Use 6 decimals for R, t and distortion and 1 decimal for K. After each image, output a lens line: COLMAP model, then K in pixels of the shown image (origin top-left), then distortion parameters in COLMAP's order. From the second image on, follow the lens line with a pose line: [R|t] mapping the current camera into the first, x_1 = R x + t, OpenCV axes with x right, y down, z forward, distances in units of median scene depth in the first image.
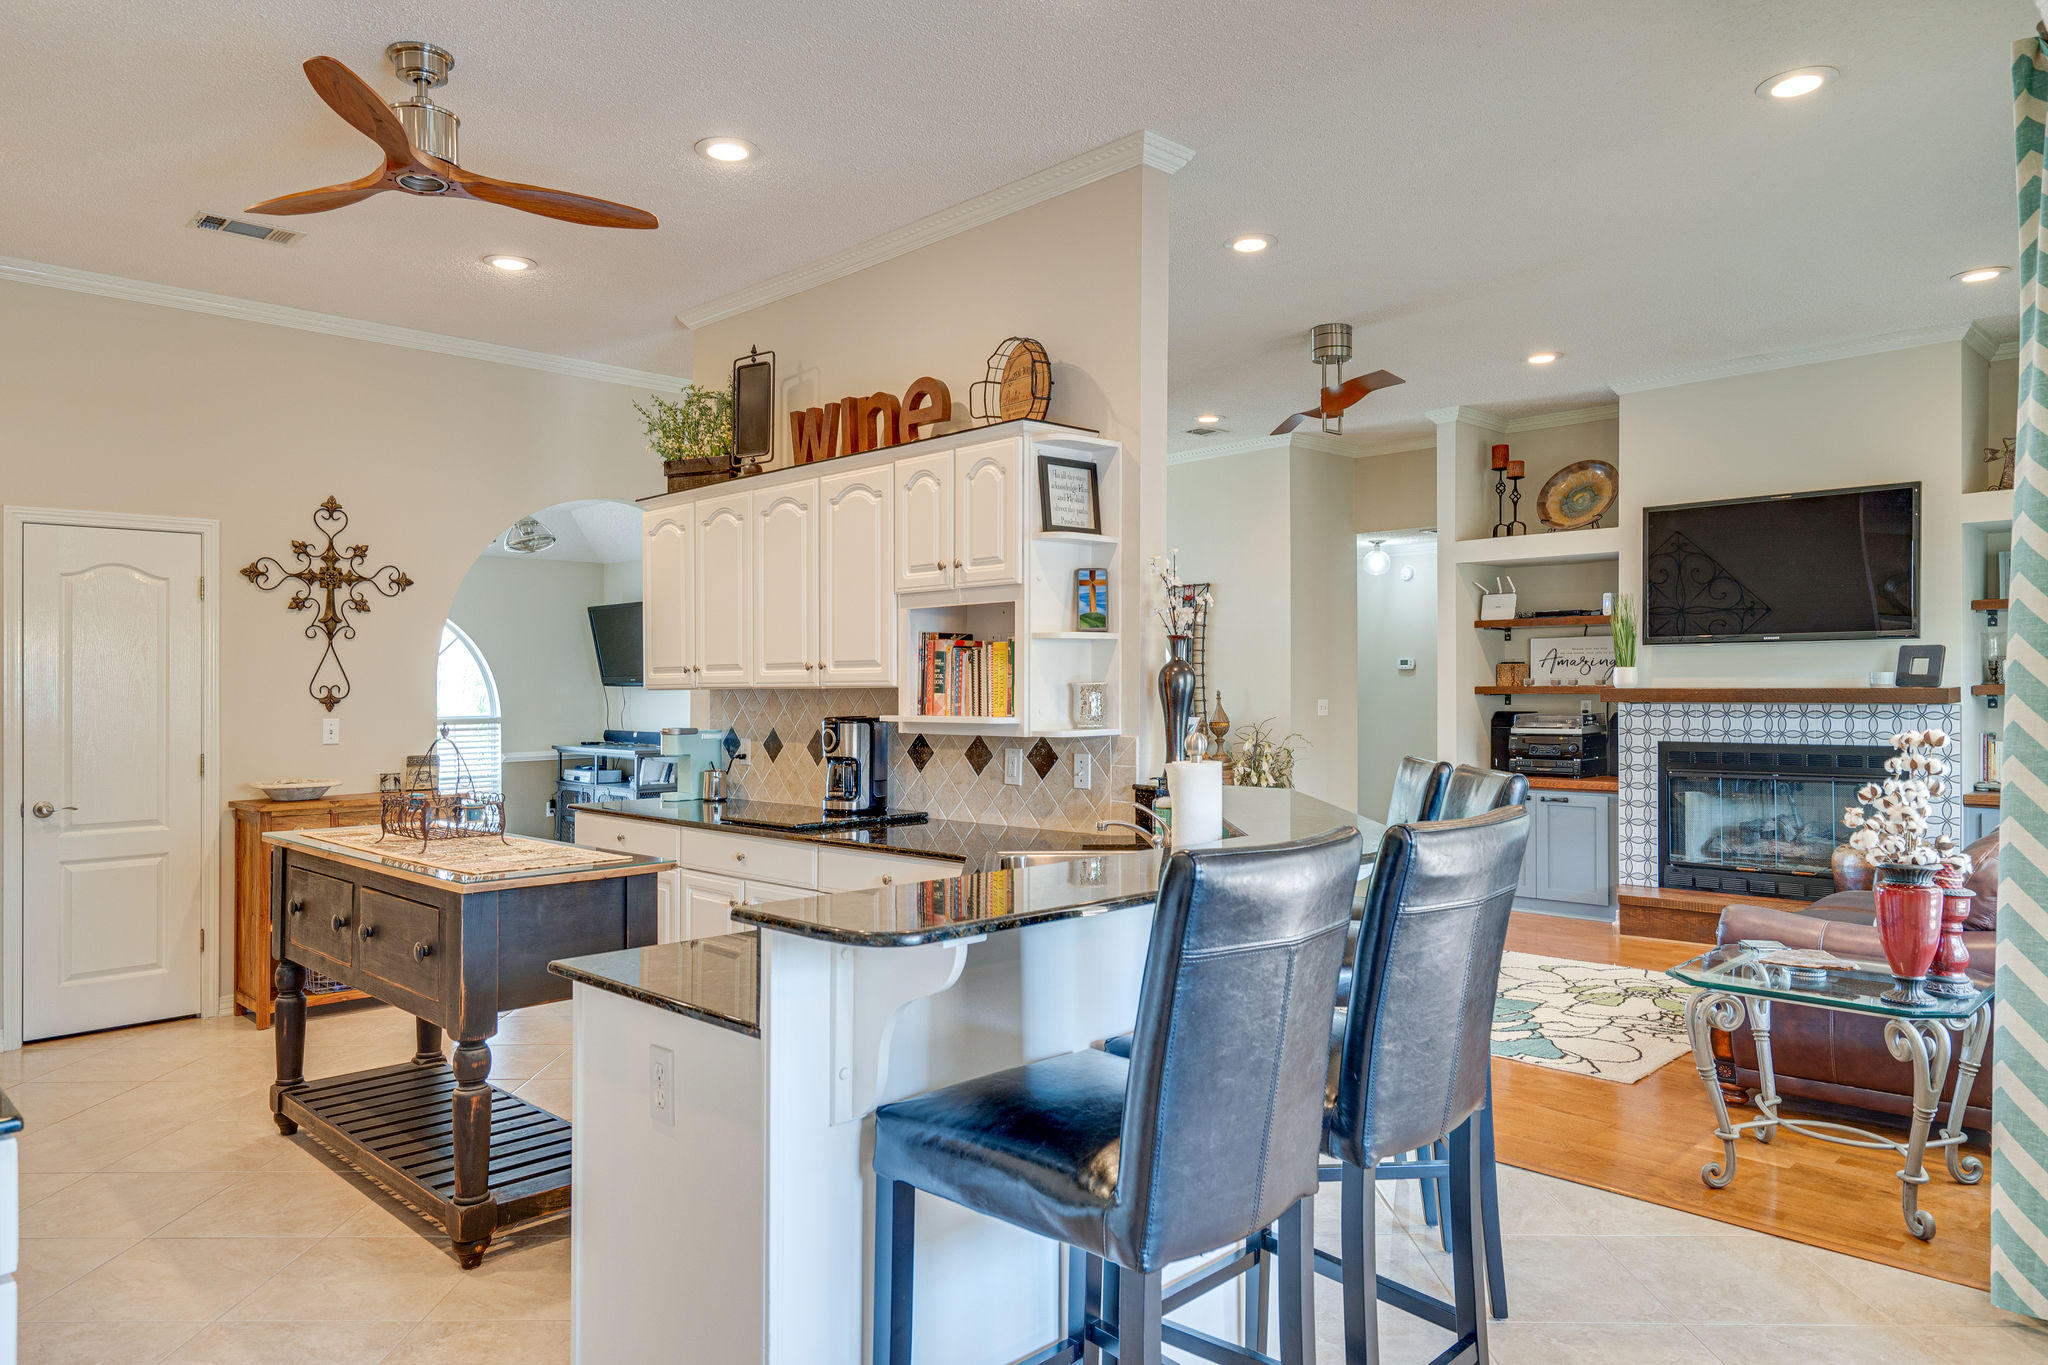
lens RADIAL K [[1323.6, 0, 1026.5], [0, 1323.6, 695.7], [0, 0, 1]] dist [0.010111, -0.001870]
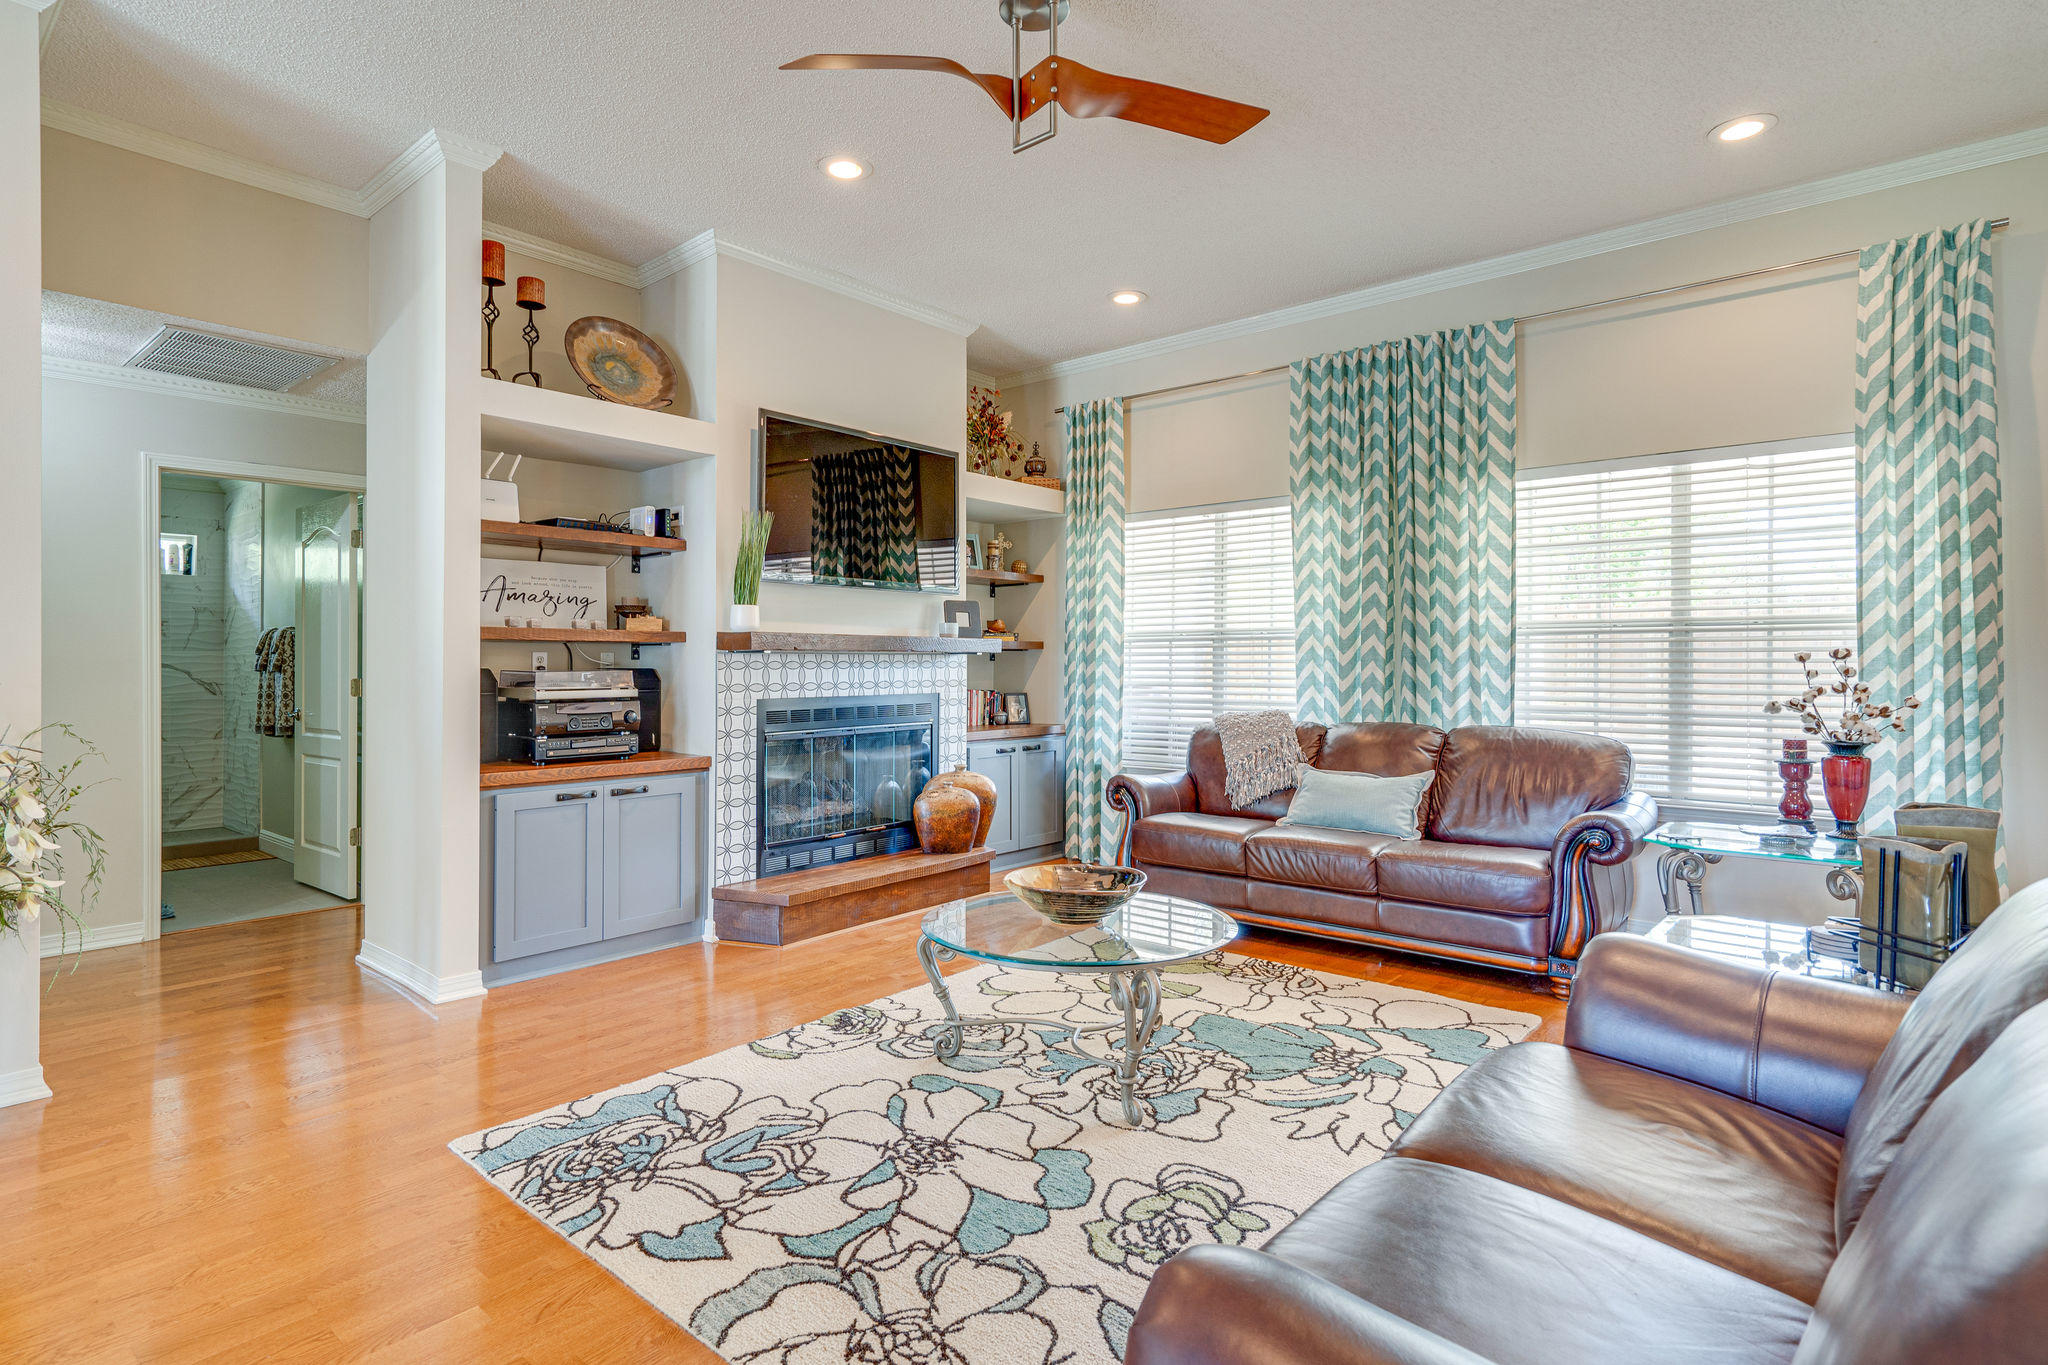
lens RADIAL K [[1036.6, 0, 1019.9], [0, 1036.6, 667.9], [0, 0, 1]] dist [0.003274, 0.000471]
pose [[-0.069491, 0.005222, 0.997569, -0.217301], [0.010006, 0.999940, -0.004537, 0.024370], [-0.997532, 0.009666, -0.069539, 1.114149]]
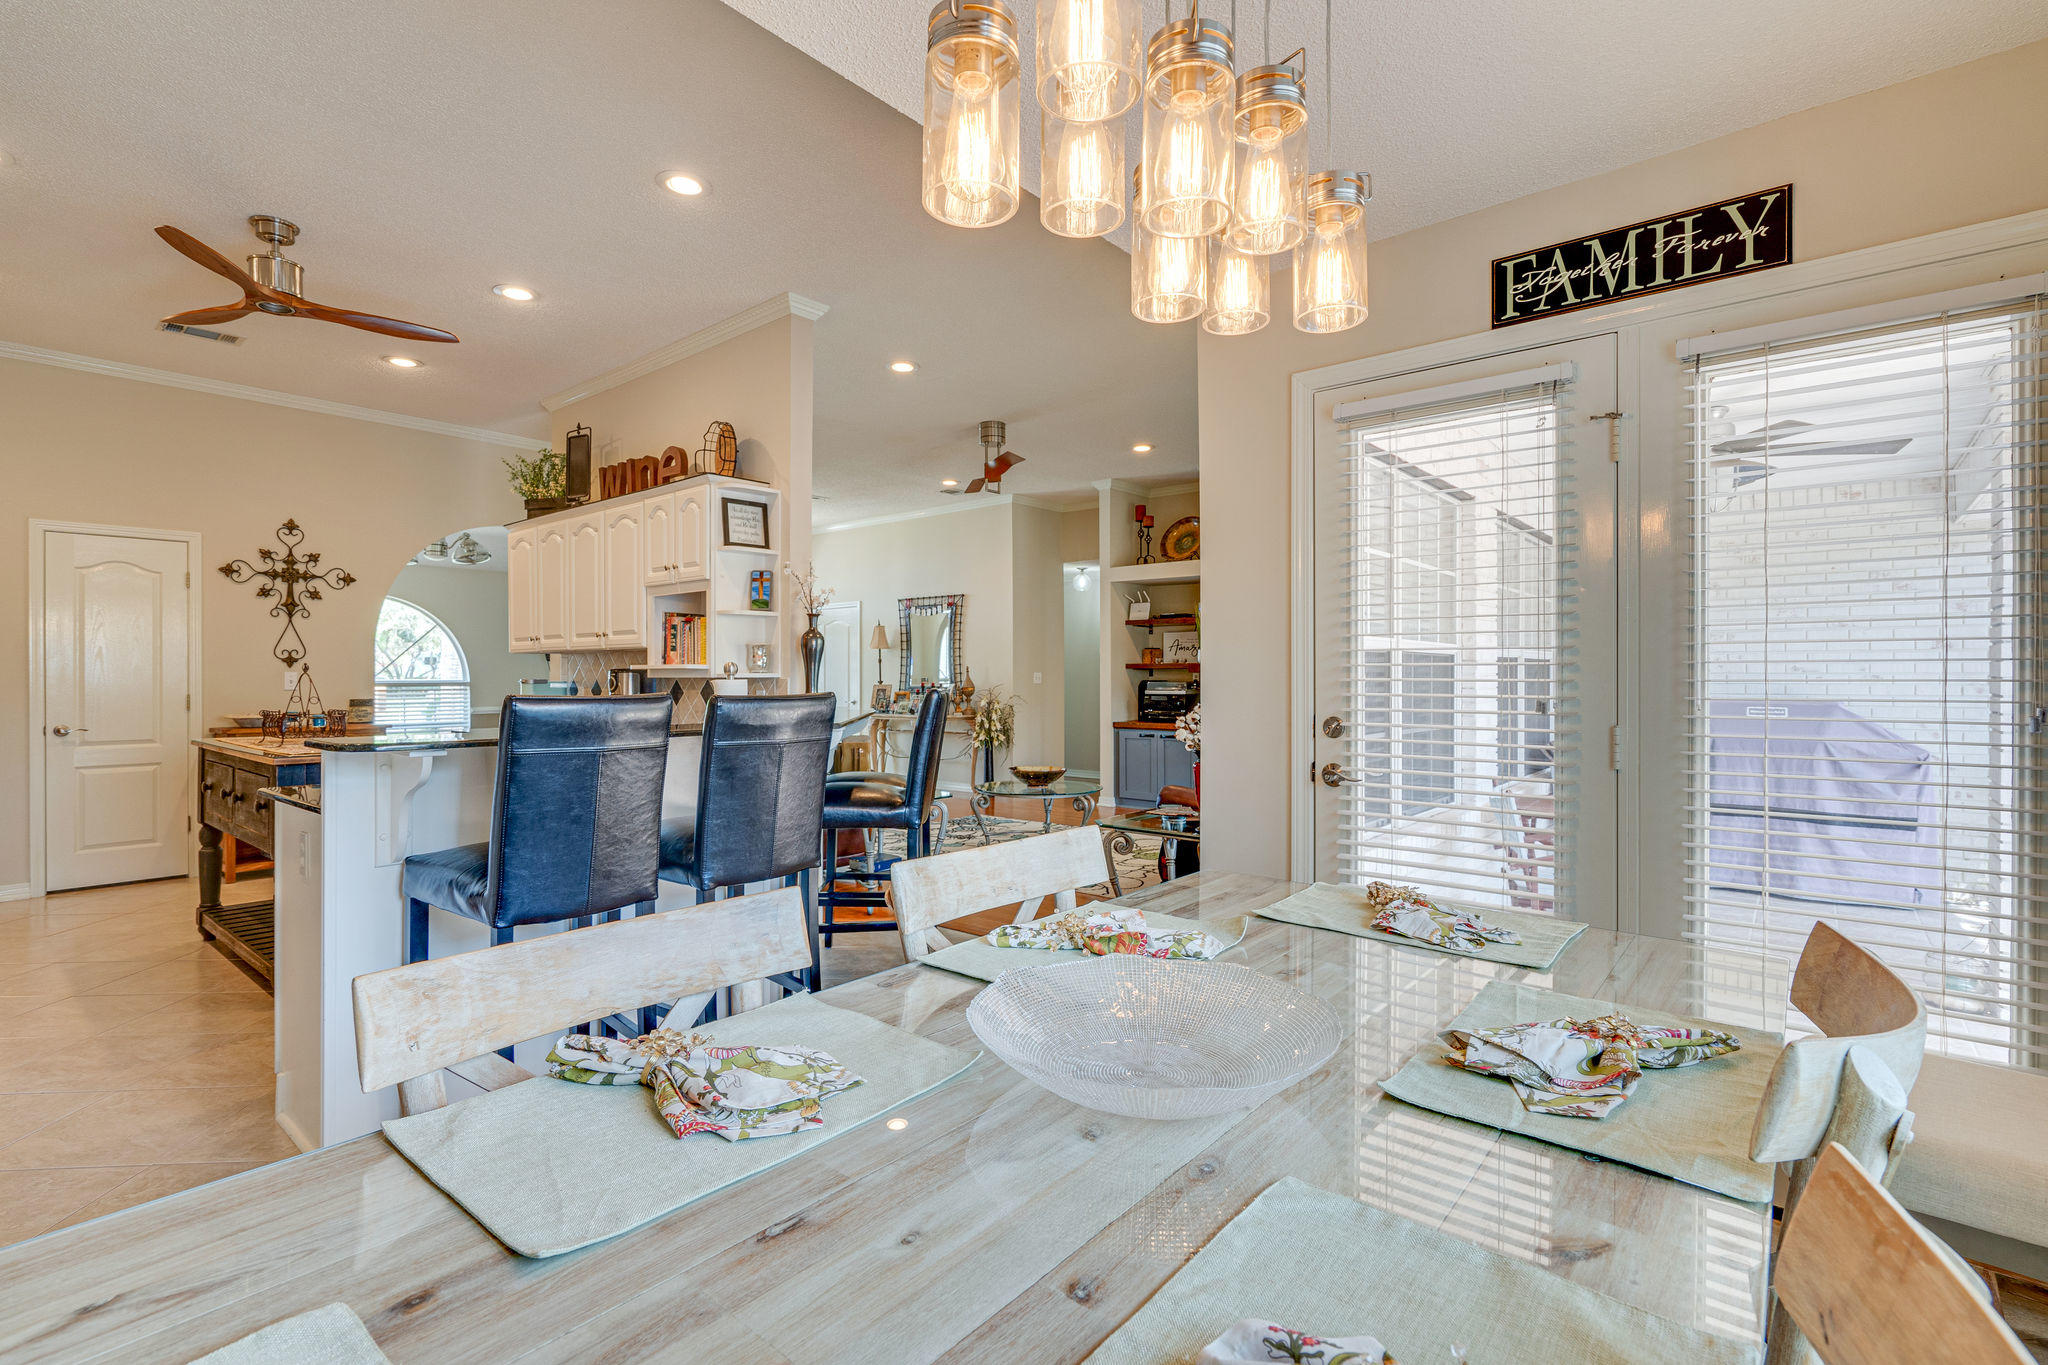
lens RADIAL K [[936.6, 0, 1025.7], [0, 936.6, 687.8], [0, 0, 1]] dist [-0.000161, -0.000038]
pose [[0.996010, 0.005654, 0.089062, 0.184054], [-0.006026, 0.999974, 0.003906, 0.025093], [-0.089038, -0.004427, 0.996018, -0.090239]]
